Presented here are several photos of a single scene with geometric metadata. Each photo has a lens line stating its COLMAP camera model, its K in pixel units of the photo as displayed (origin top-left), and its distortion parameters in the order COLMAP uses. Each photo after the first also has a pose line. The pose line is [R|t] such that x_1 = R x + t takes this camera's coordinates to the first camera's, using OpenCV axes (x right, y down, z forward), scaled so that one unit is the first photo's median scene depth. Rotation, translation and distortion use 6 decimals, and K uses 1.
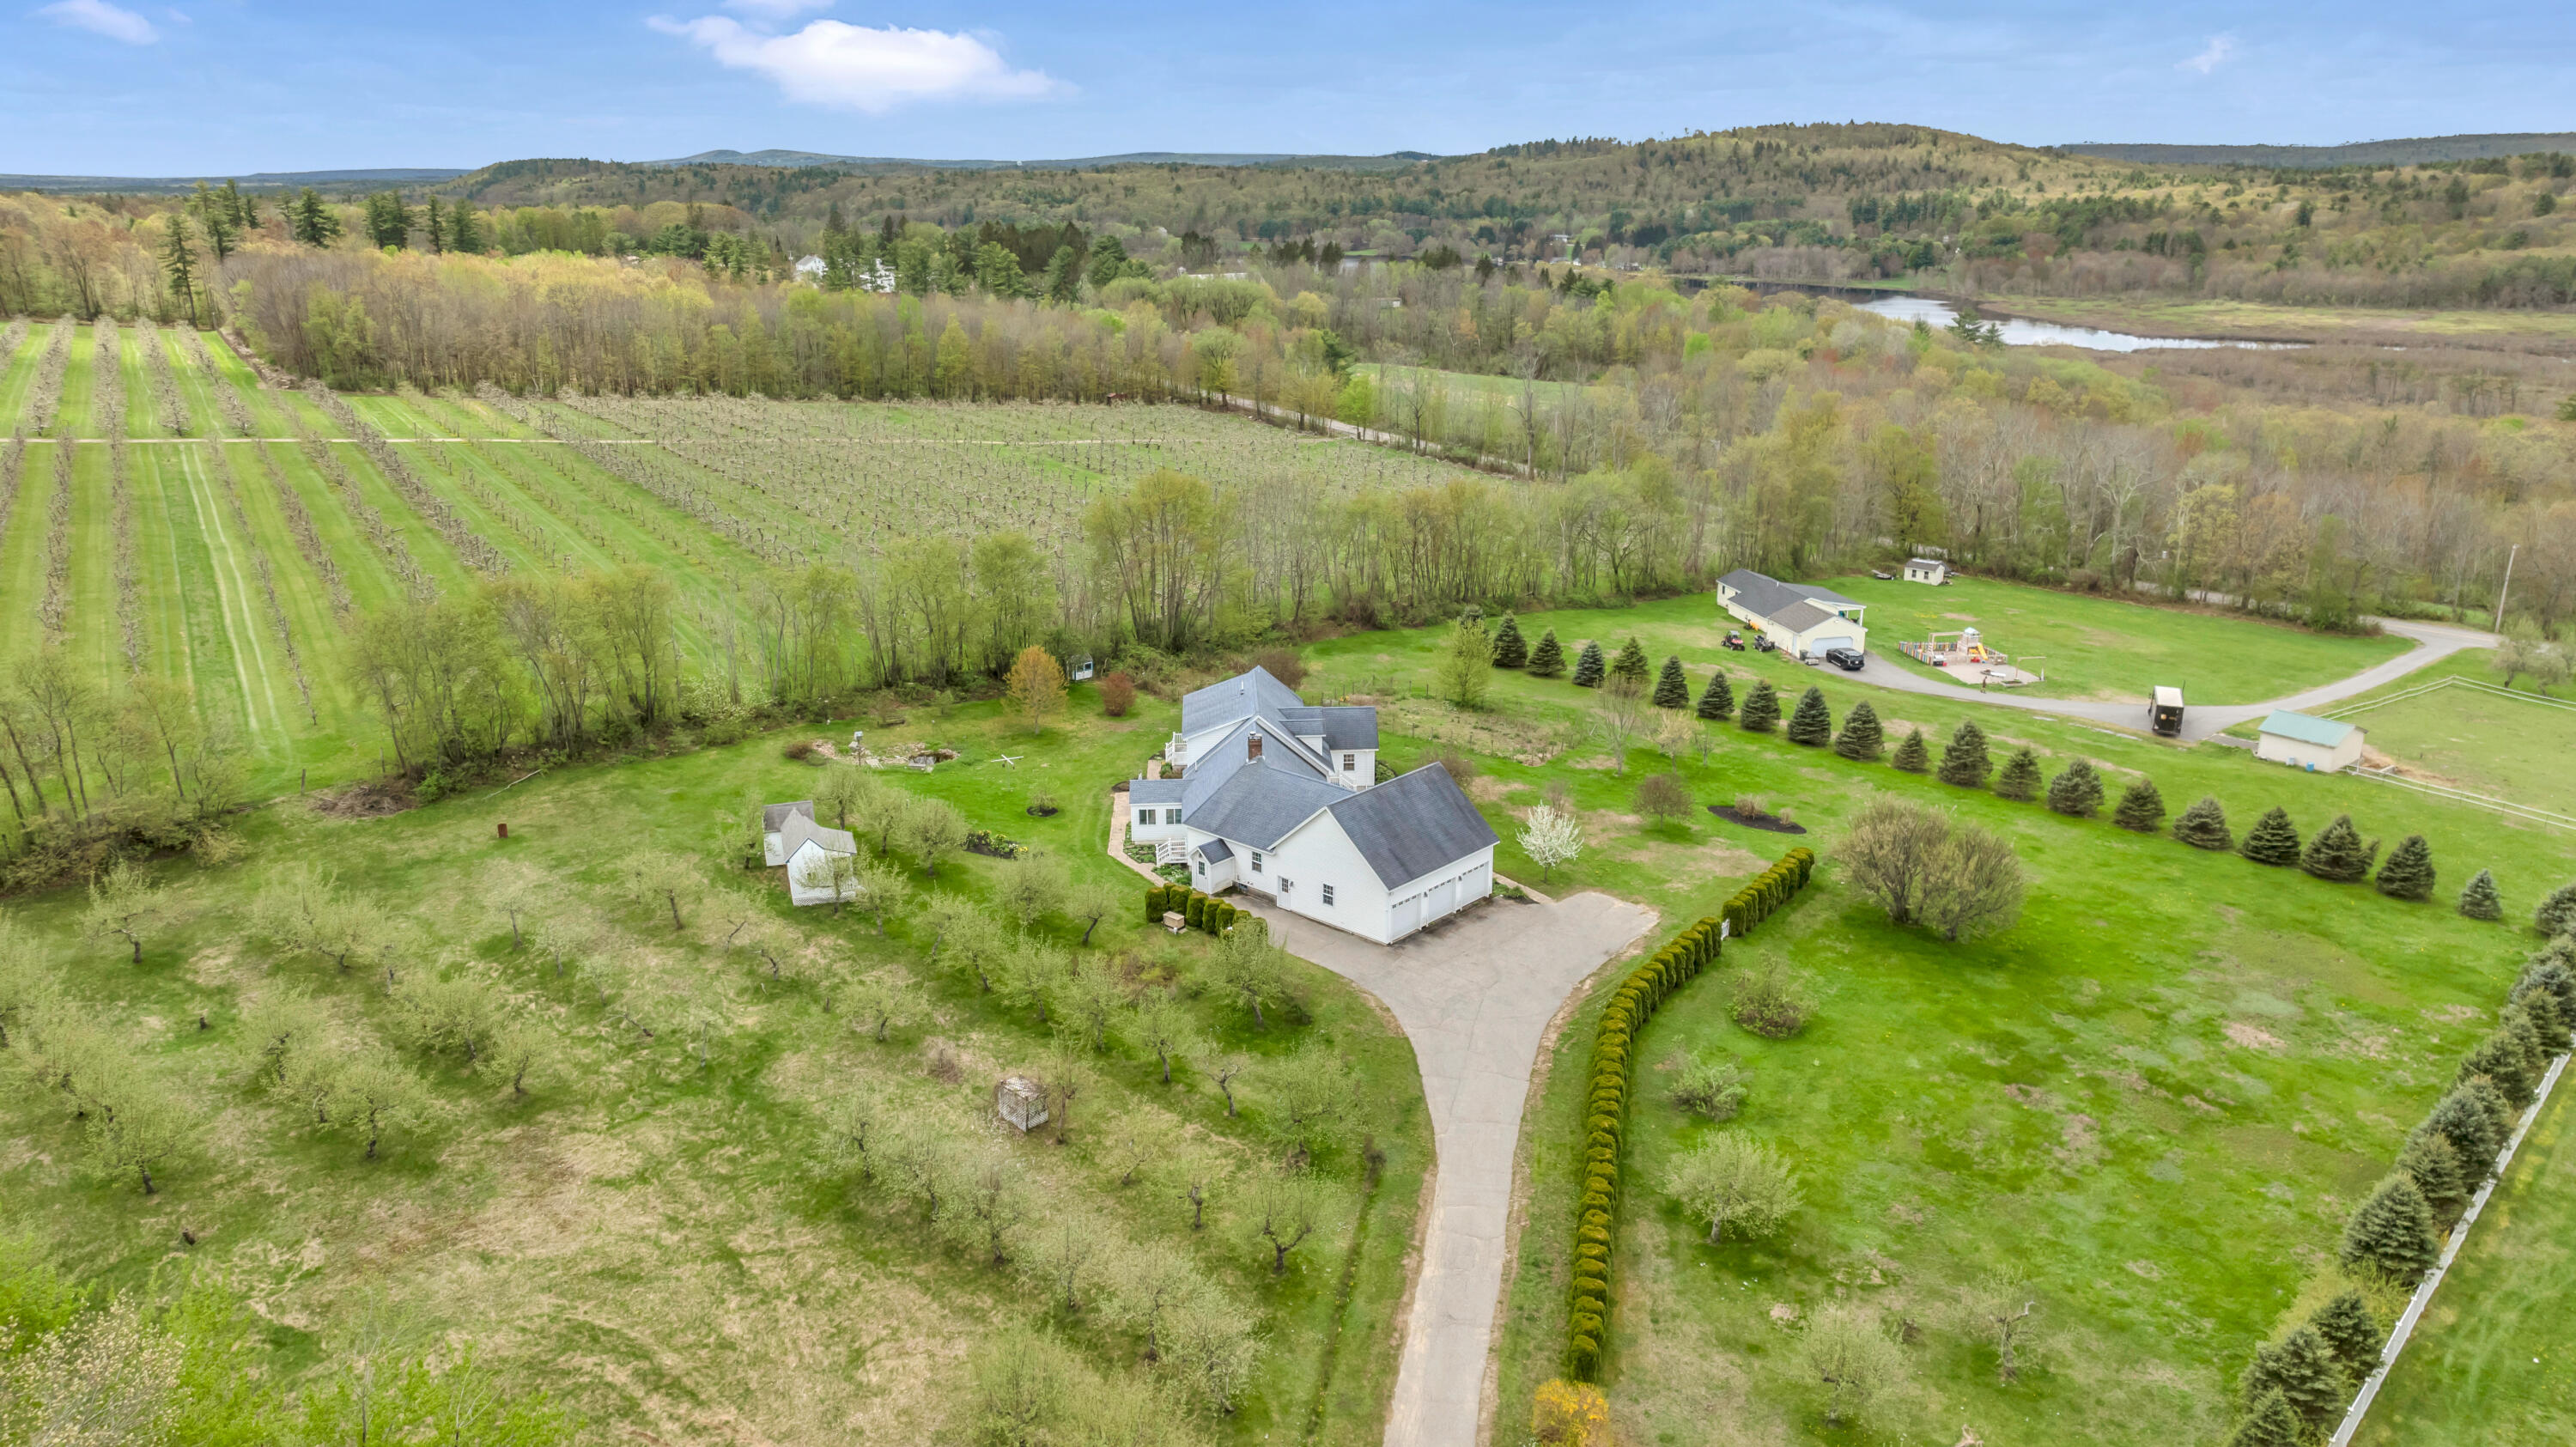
lens RADIAL K [[1841.1, 0, 1288.0], [0, 1841.1, 723.5], [0, 0, 1]] dist [-0.016515, -0.008671]
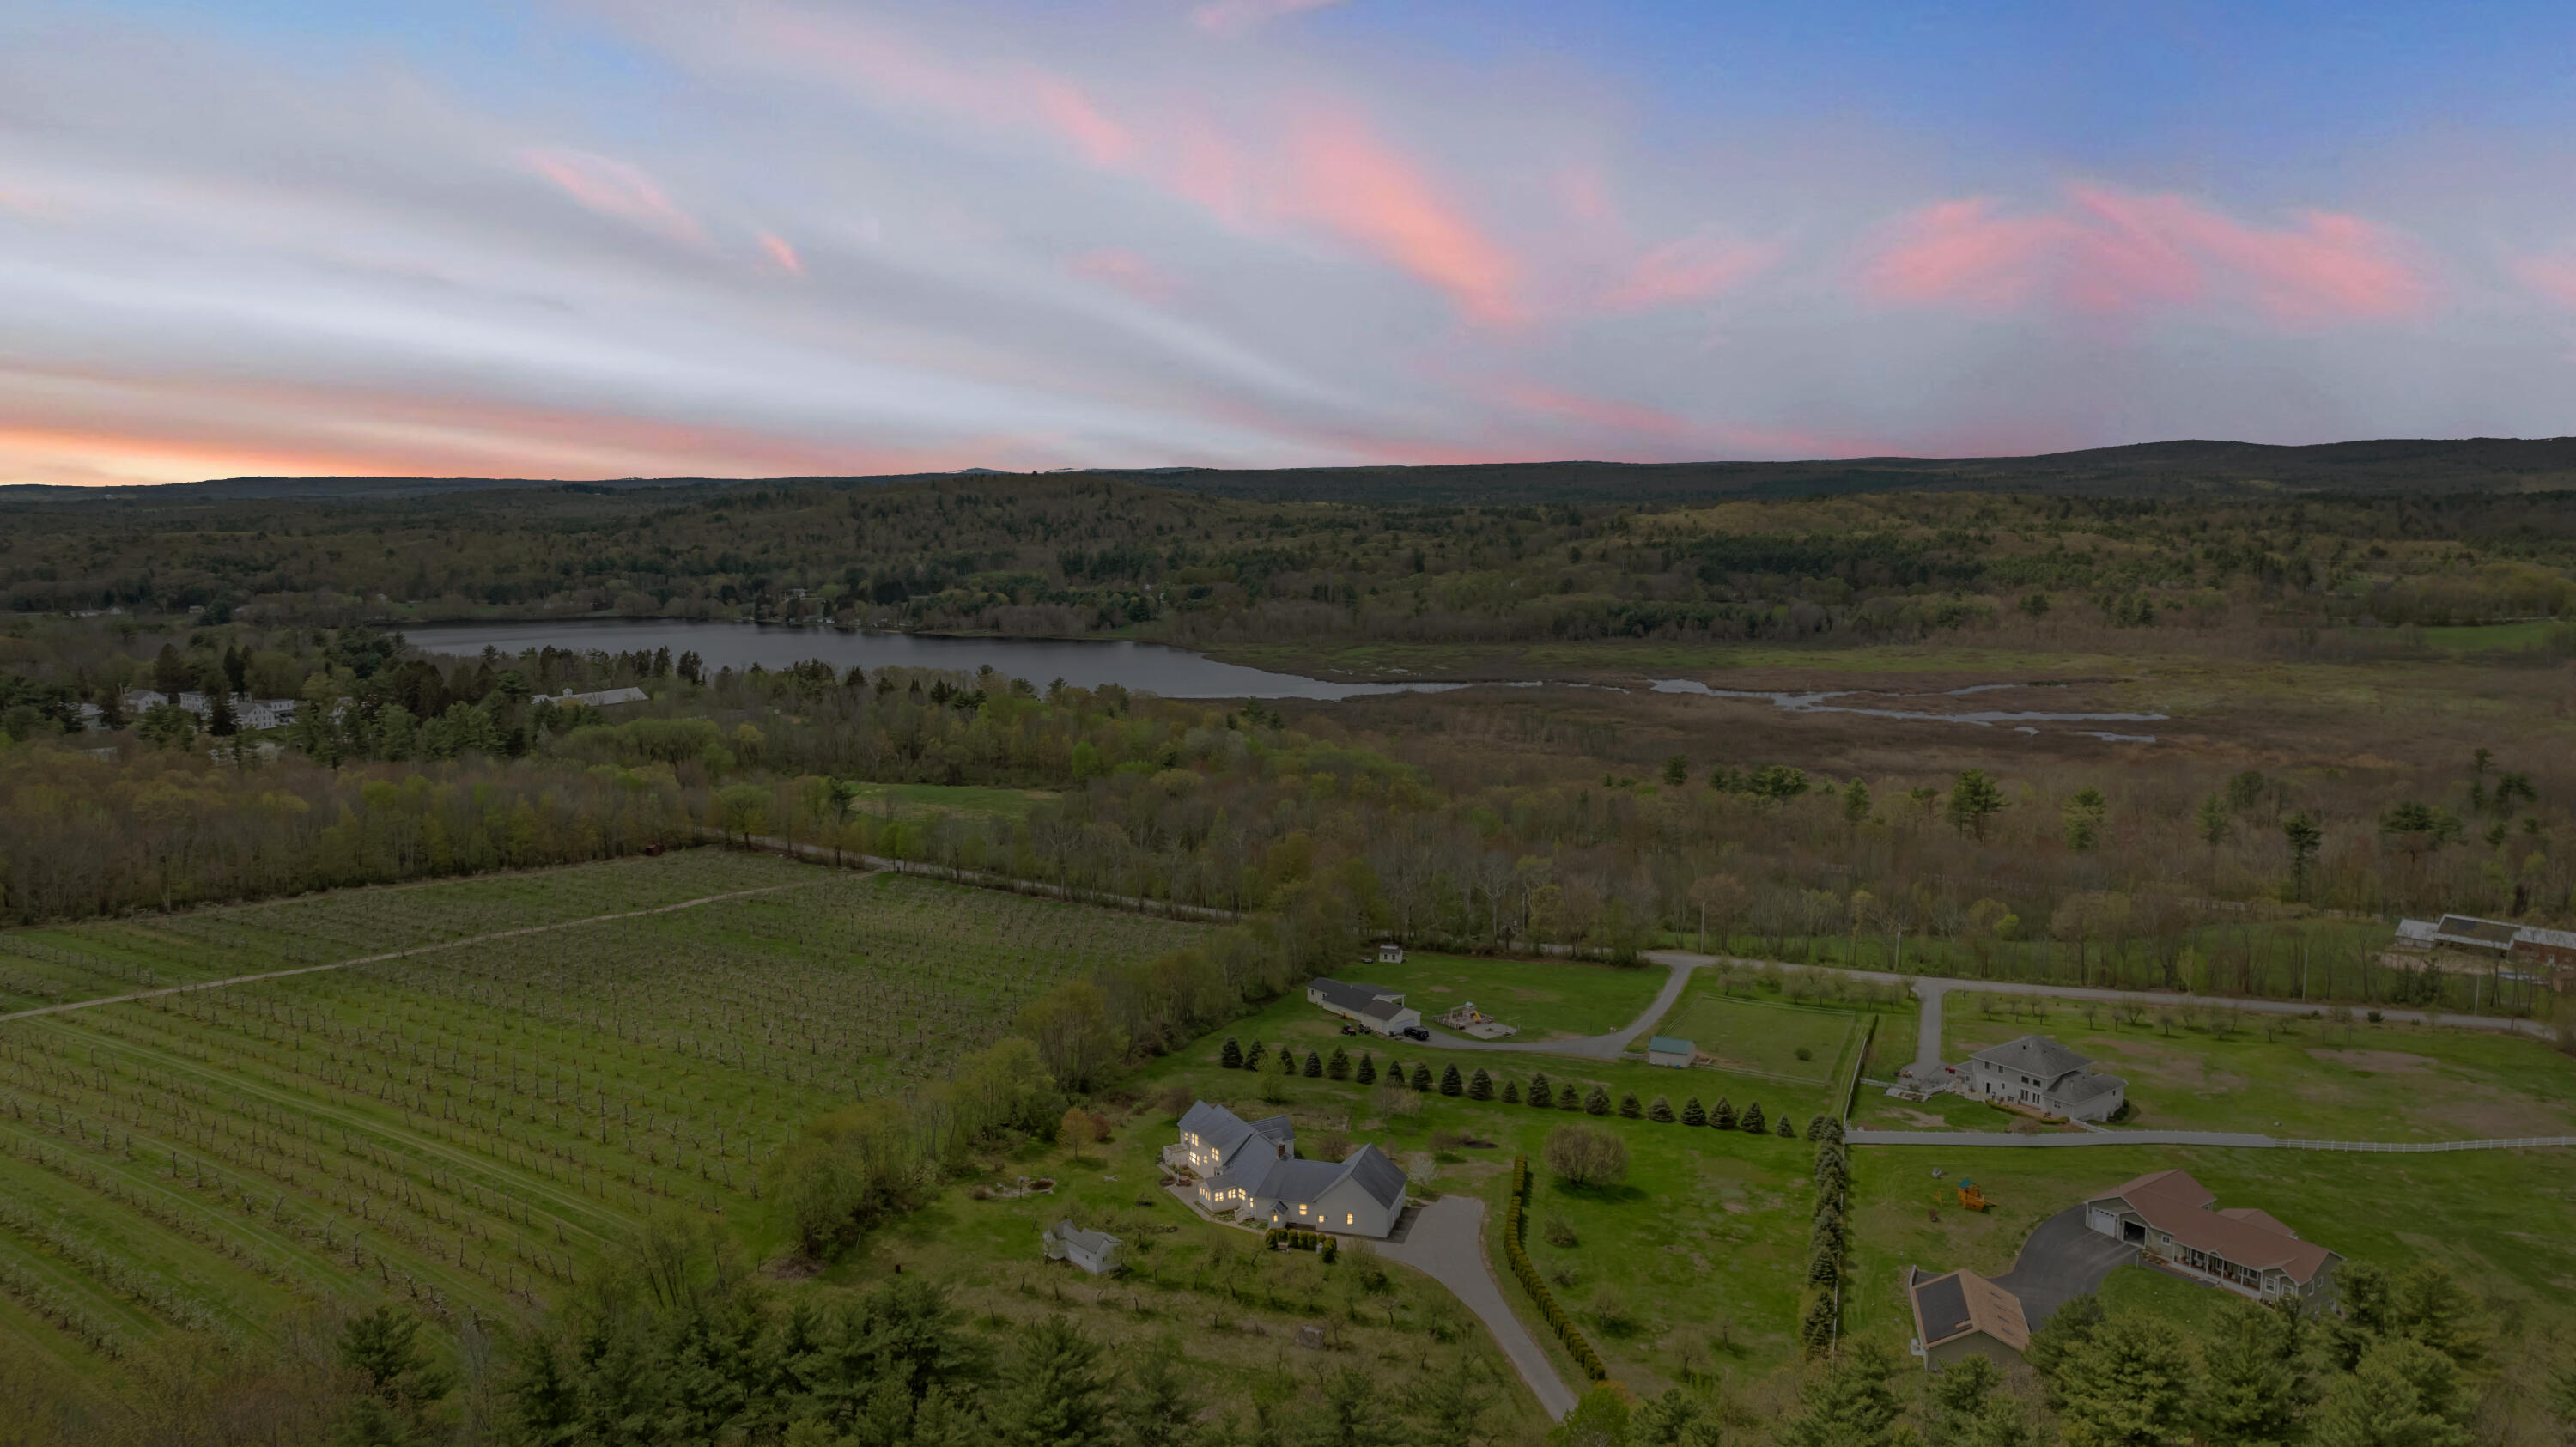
lens RADIAL K [[1841.1, 0, 1288.0], [0, 1841.1, 723.5], [0, 0, 1]] dist [-0.016515, -0.008671]
pose [[0.901101, -0.064618, 0.428768, -0.078540], [0.132349, 0.982634, -0.130056, -0.016986], [-0.412918, 0.173941, 0.894004, -0.079264]]
